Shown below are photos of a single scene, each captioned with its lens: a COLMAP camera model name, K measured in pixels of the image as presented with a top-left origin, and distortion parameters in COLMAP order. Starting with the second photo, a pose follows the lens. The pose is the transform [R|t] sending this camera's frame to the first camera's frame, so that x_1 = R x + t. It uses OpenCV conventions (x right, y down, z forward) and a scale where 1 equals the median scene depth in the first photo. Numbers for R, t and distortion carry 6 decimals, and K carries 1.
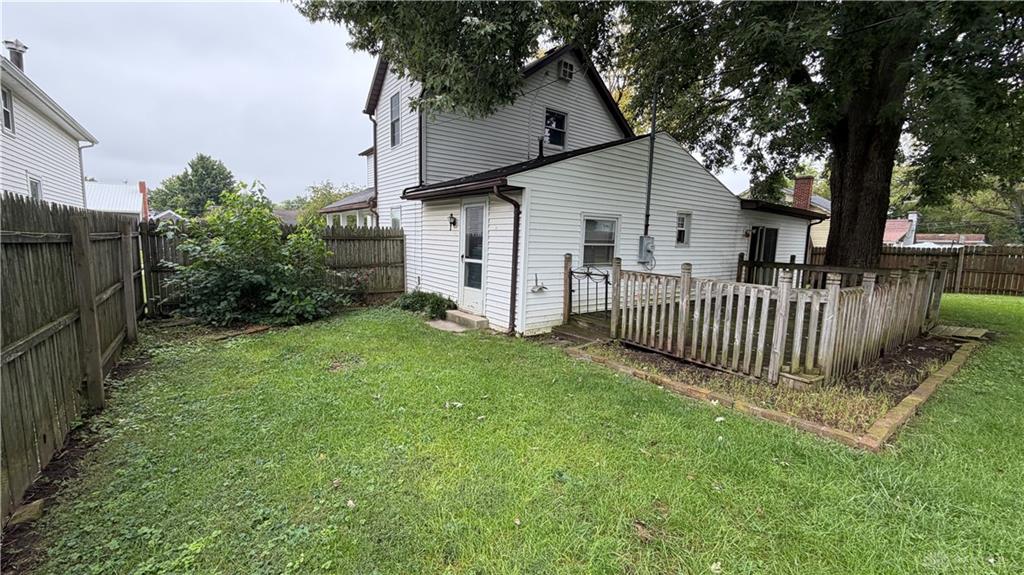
lens RADIAL K [[408.1, 0, 513.6], [0, 408.1, 293.2], [0, 0, 1]] dist [-0.002058, -0.000424]
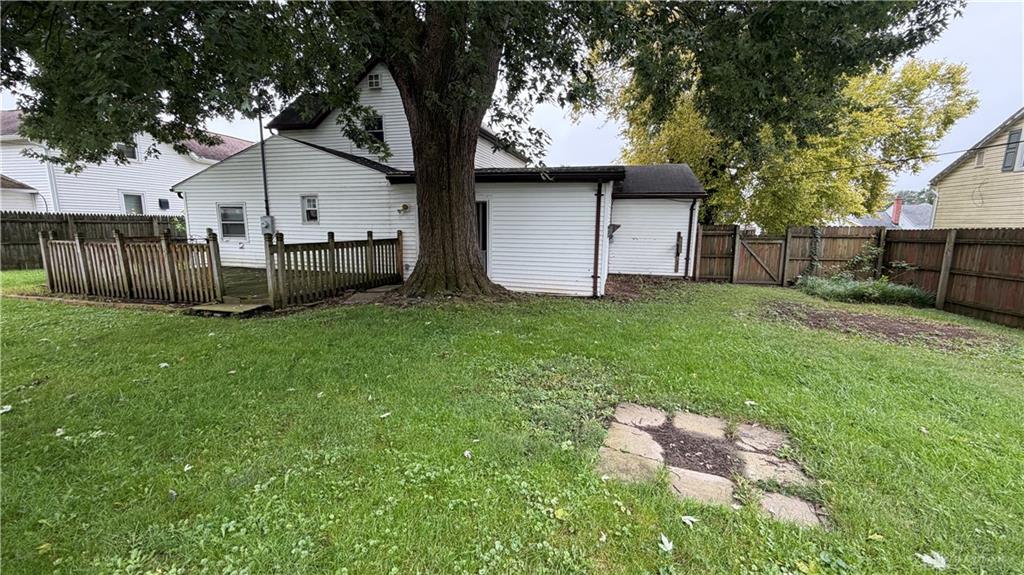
lens RADIAL K [[408.1, 0, 513.3], [0, 408.1, 285.8], [0, 0, 1]] dist [-0.002058, -0.000424]
pose [[0.601251, 0.109687, -0.791496, 1.787614], [-0.093811, 0.993373, 0.066401, -0.073979], [0.793534, 0.034327, 0.607556, 0.792326]]
